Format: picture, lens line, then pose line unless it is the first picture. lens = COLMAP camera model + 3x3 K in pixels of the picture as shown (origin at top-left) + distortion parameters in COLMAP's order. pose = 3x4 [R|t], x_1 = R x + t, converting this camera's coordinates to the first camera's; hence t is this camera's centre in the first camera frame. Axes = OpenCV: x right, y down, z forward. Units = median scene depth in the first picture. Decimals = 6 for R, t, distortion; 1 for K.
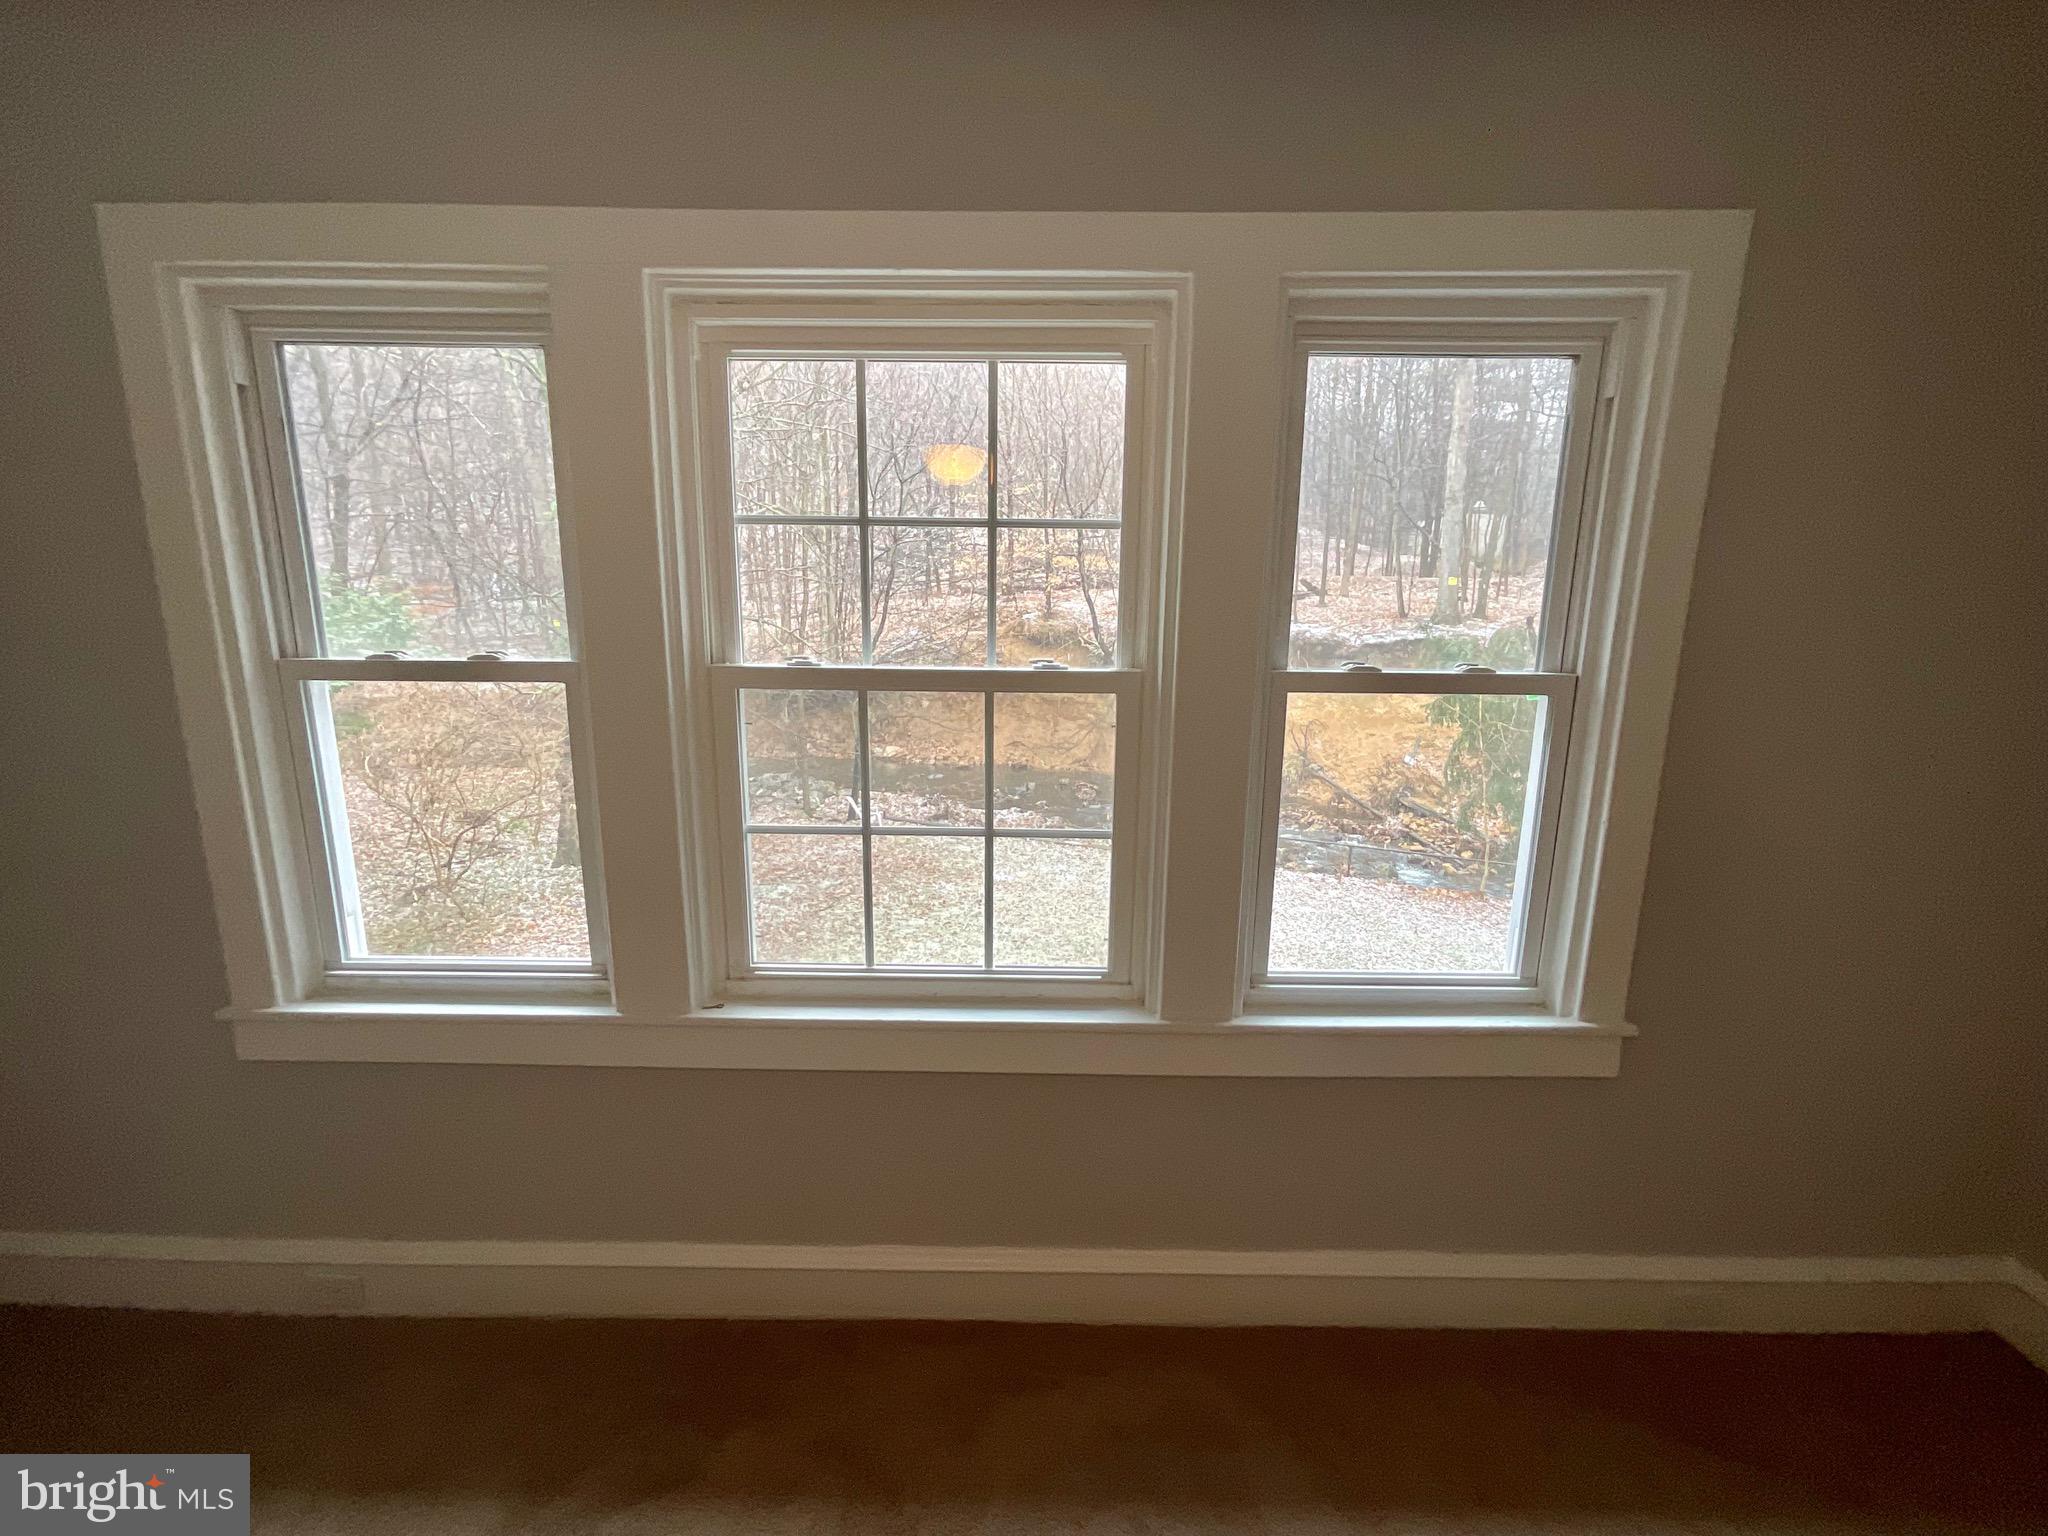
lens RADIAL K [[833.0, 0, 1021.3], [0, 833.0, 770.2], [0, 0, 1]] dist [-0.001180, 0.000320]
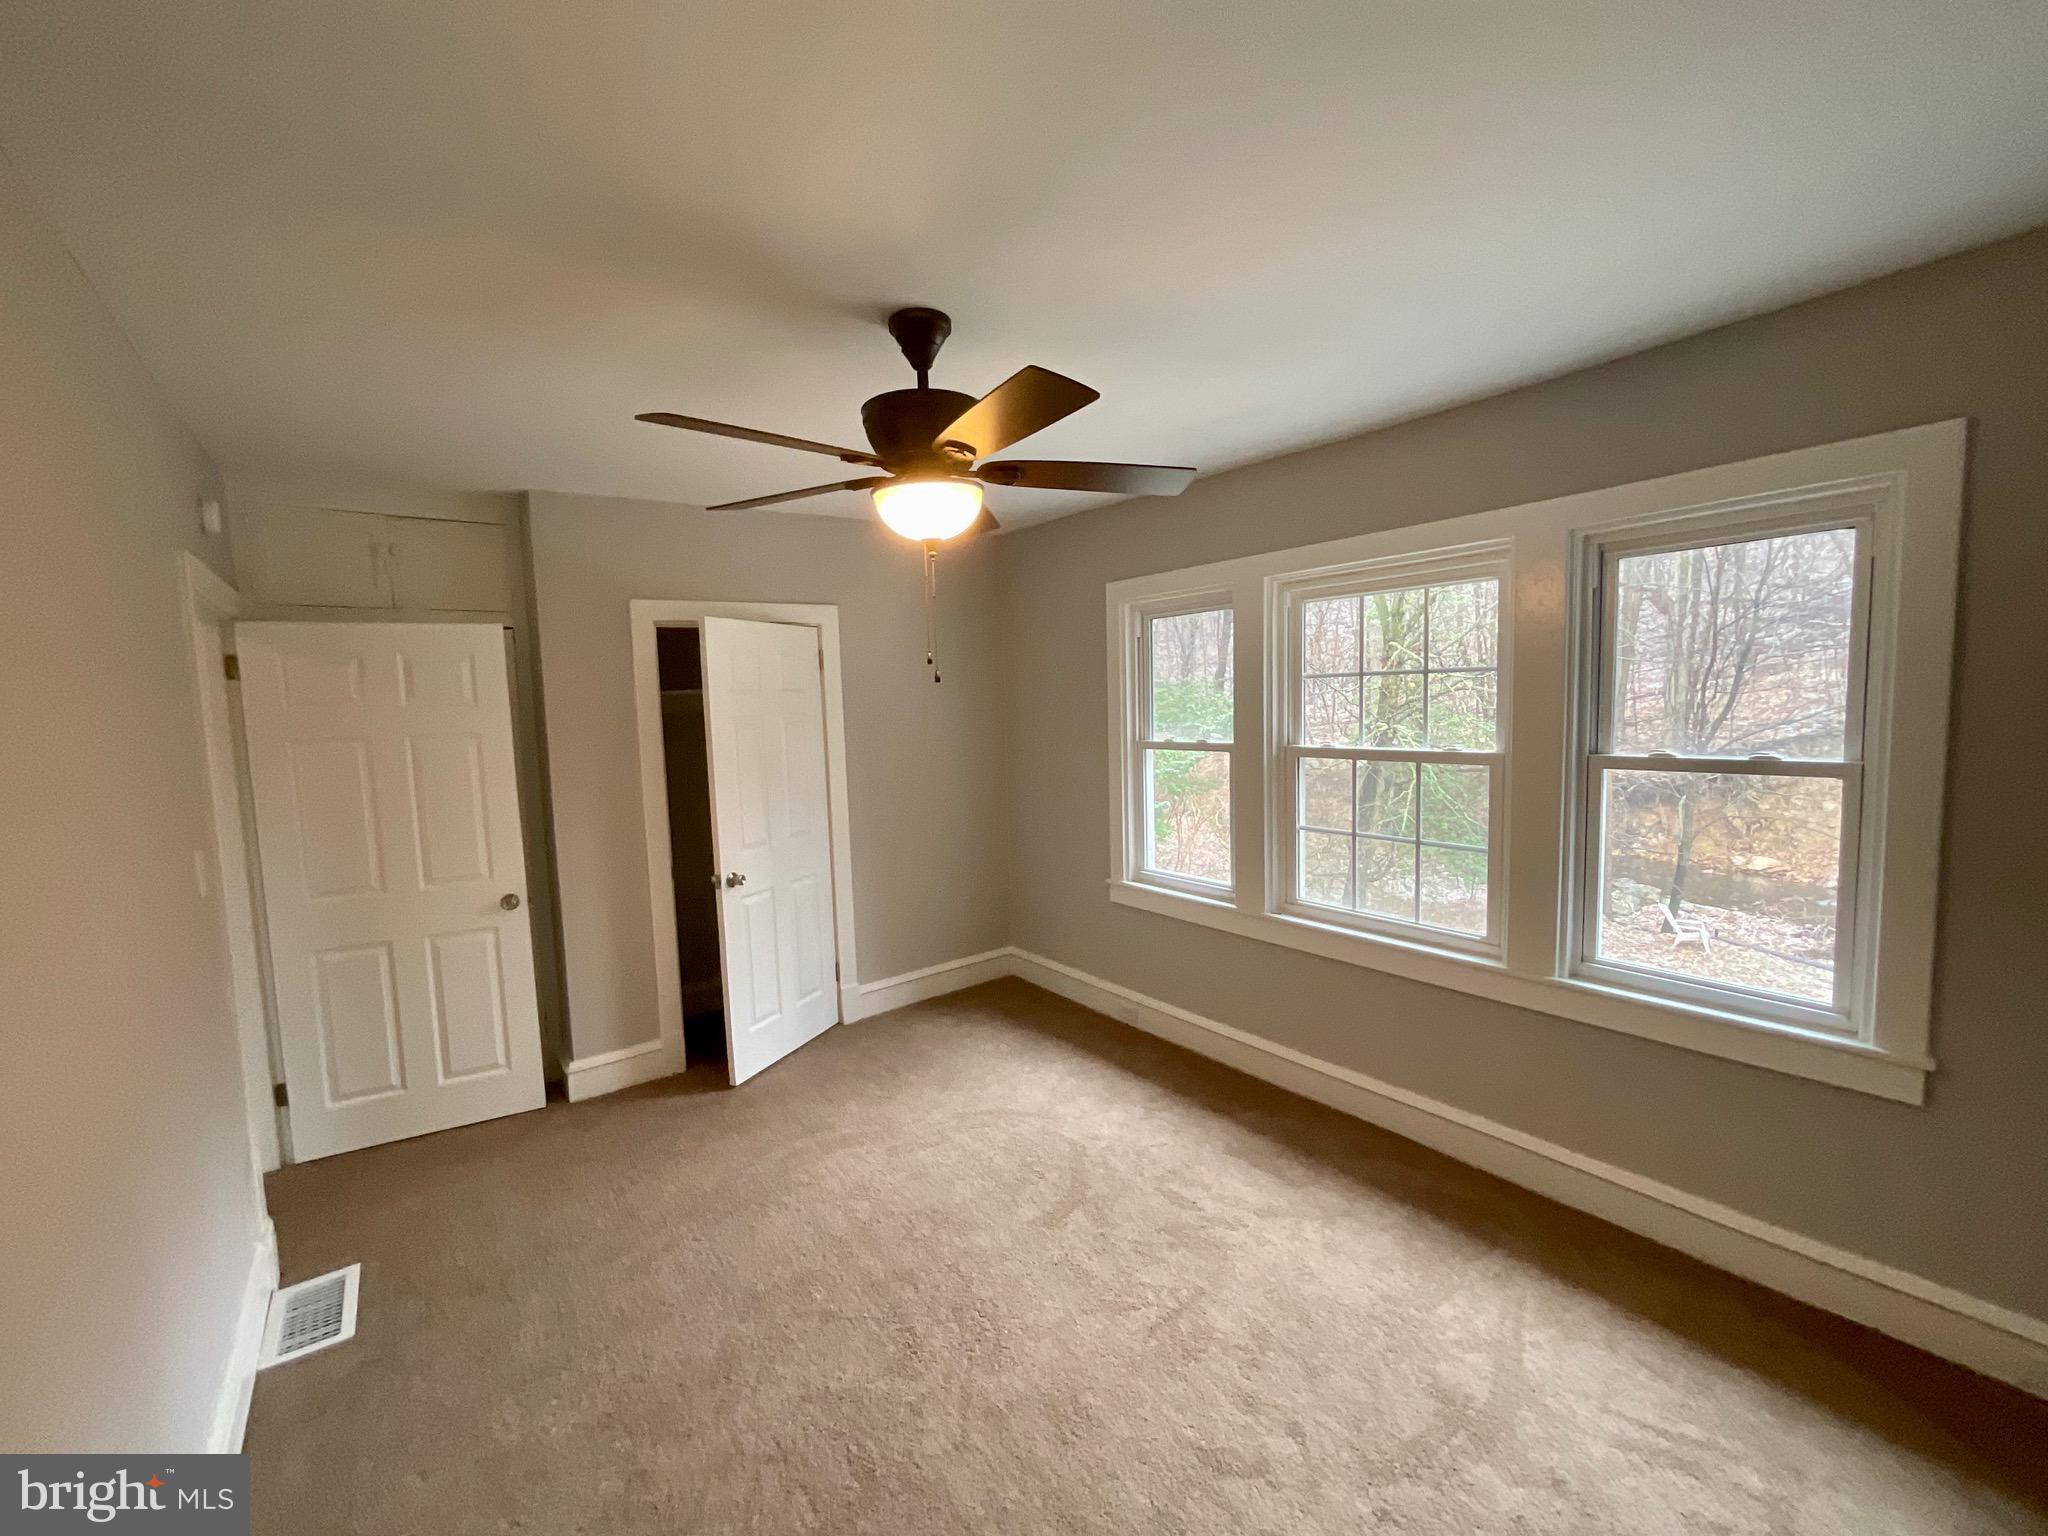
lens RADIAL K [[833.0, 0, 1026.1], [0, 833.0, 762.4], [0, 0, 1]] dist [-0.001180, 0.000320]
pose [[0.611809, 0.031103, -0.790393, 0.862525], [-0.116740, 0.991835, -0.051333, 0.096757], [0.782343, 0.123677, 0.610445, -0.768486]]
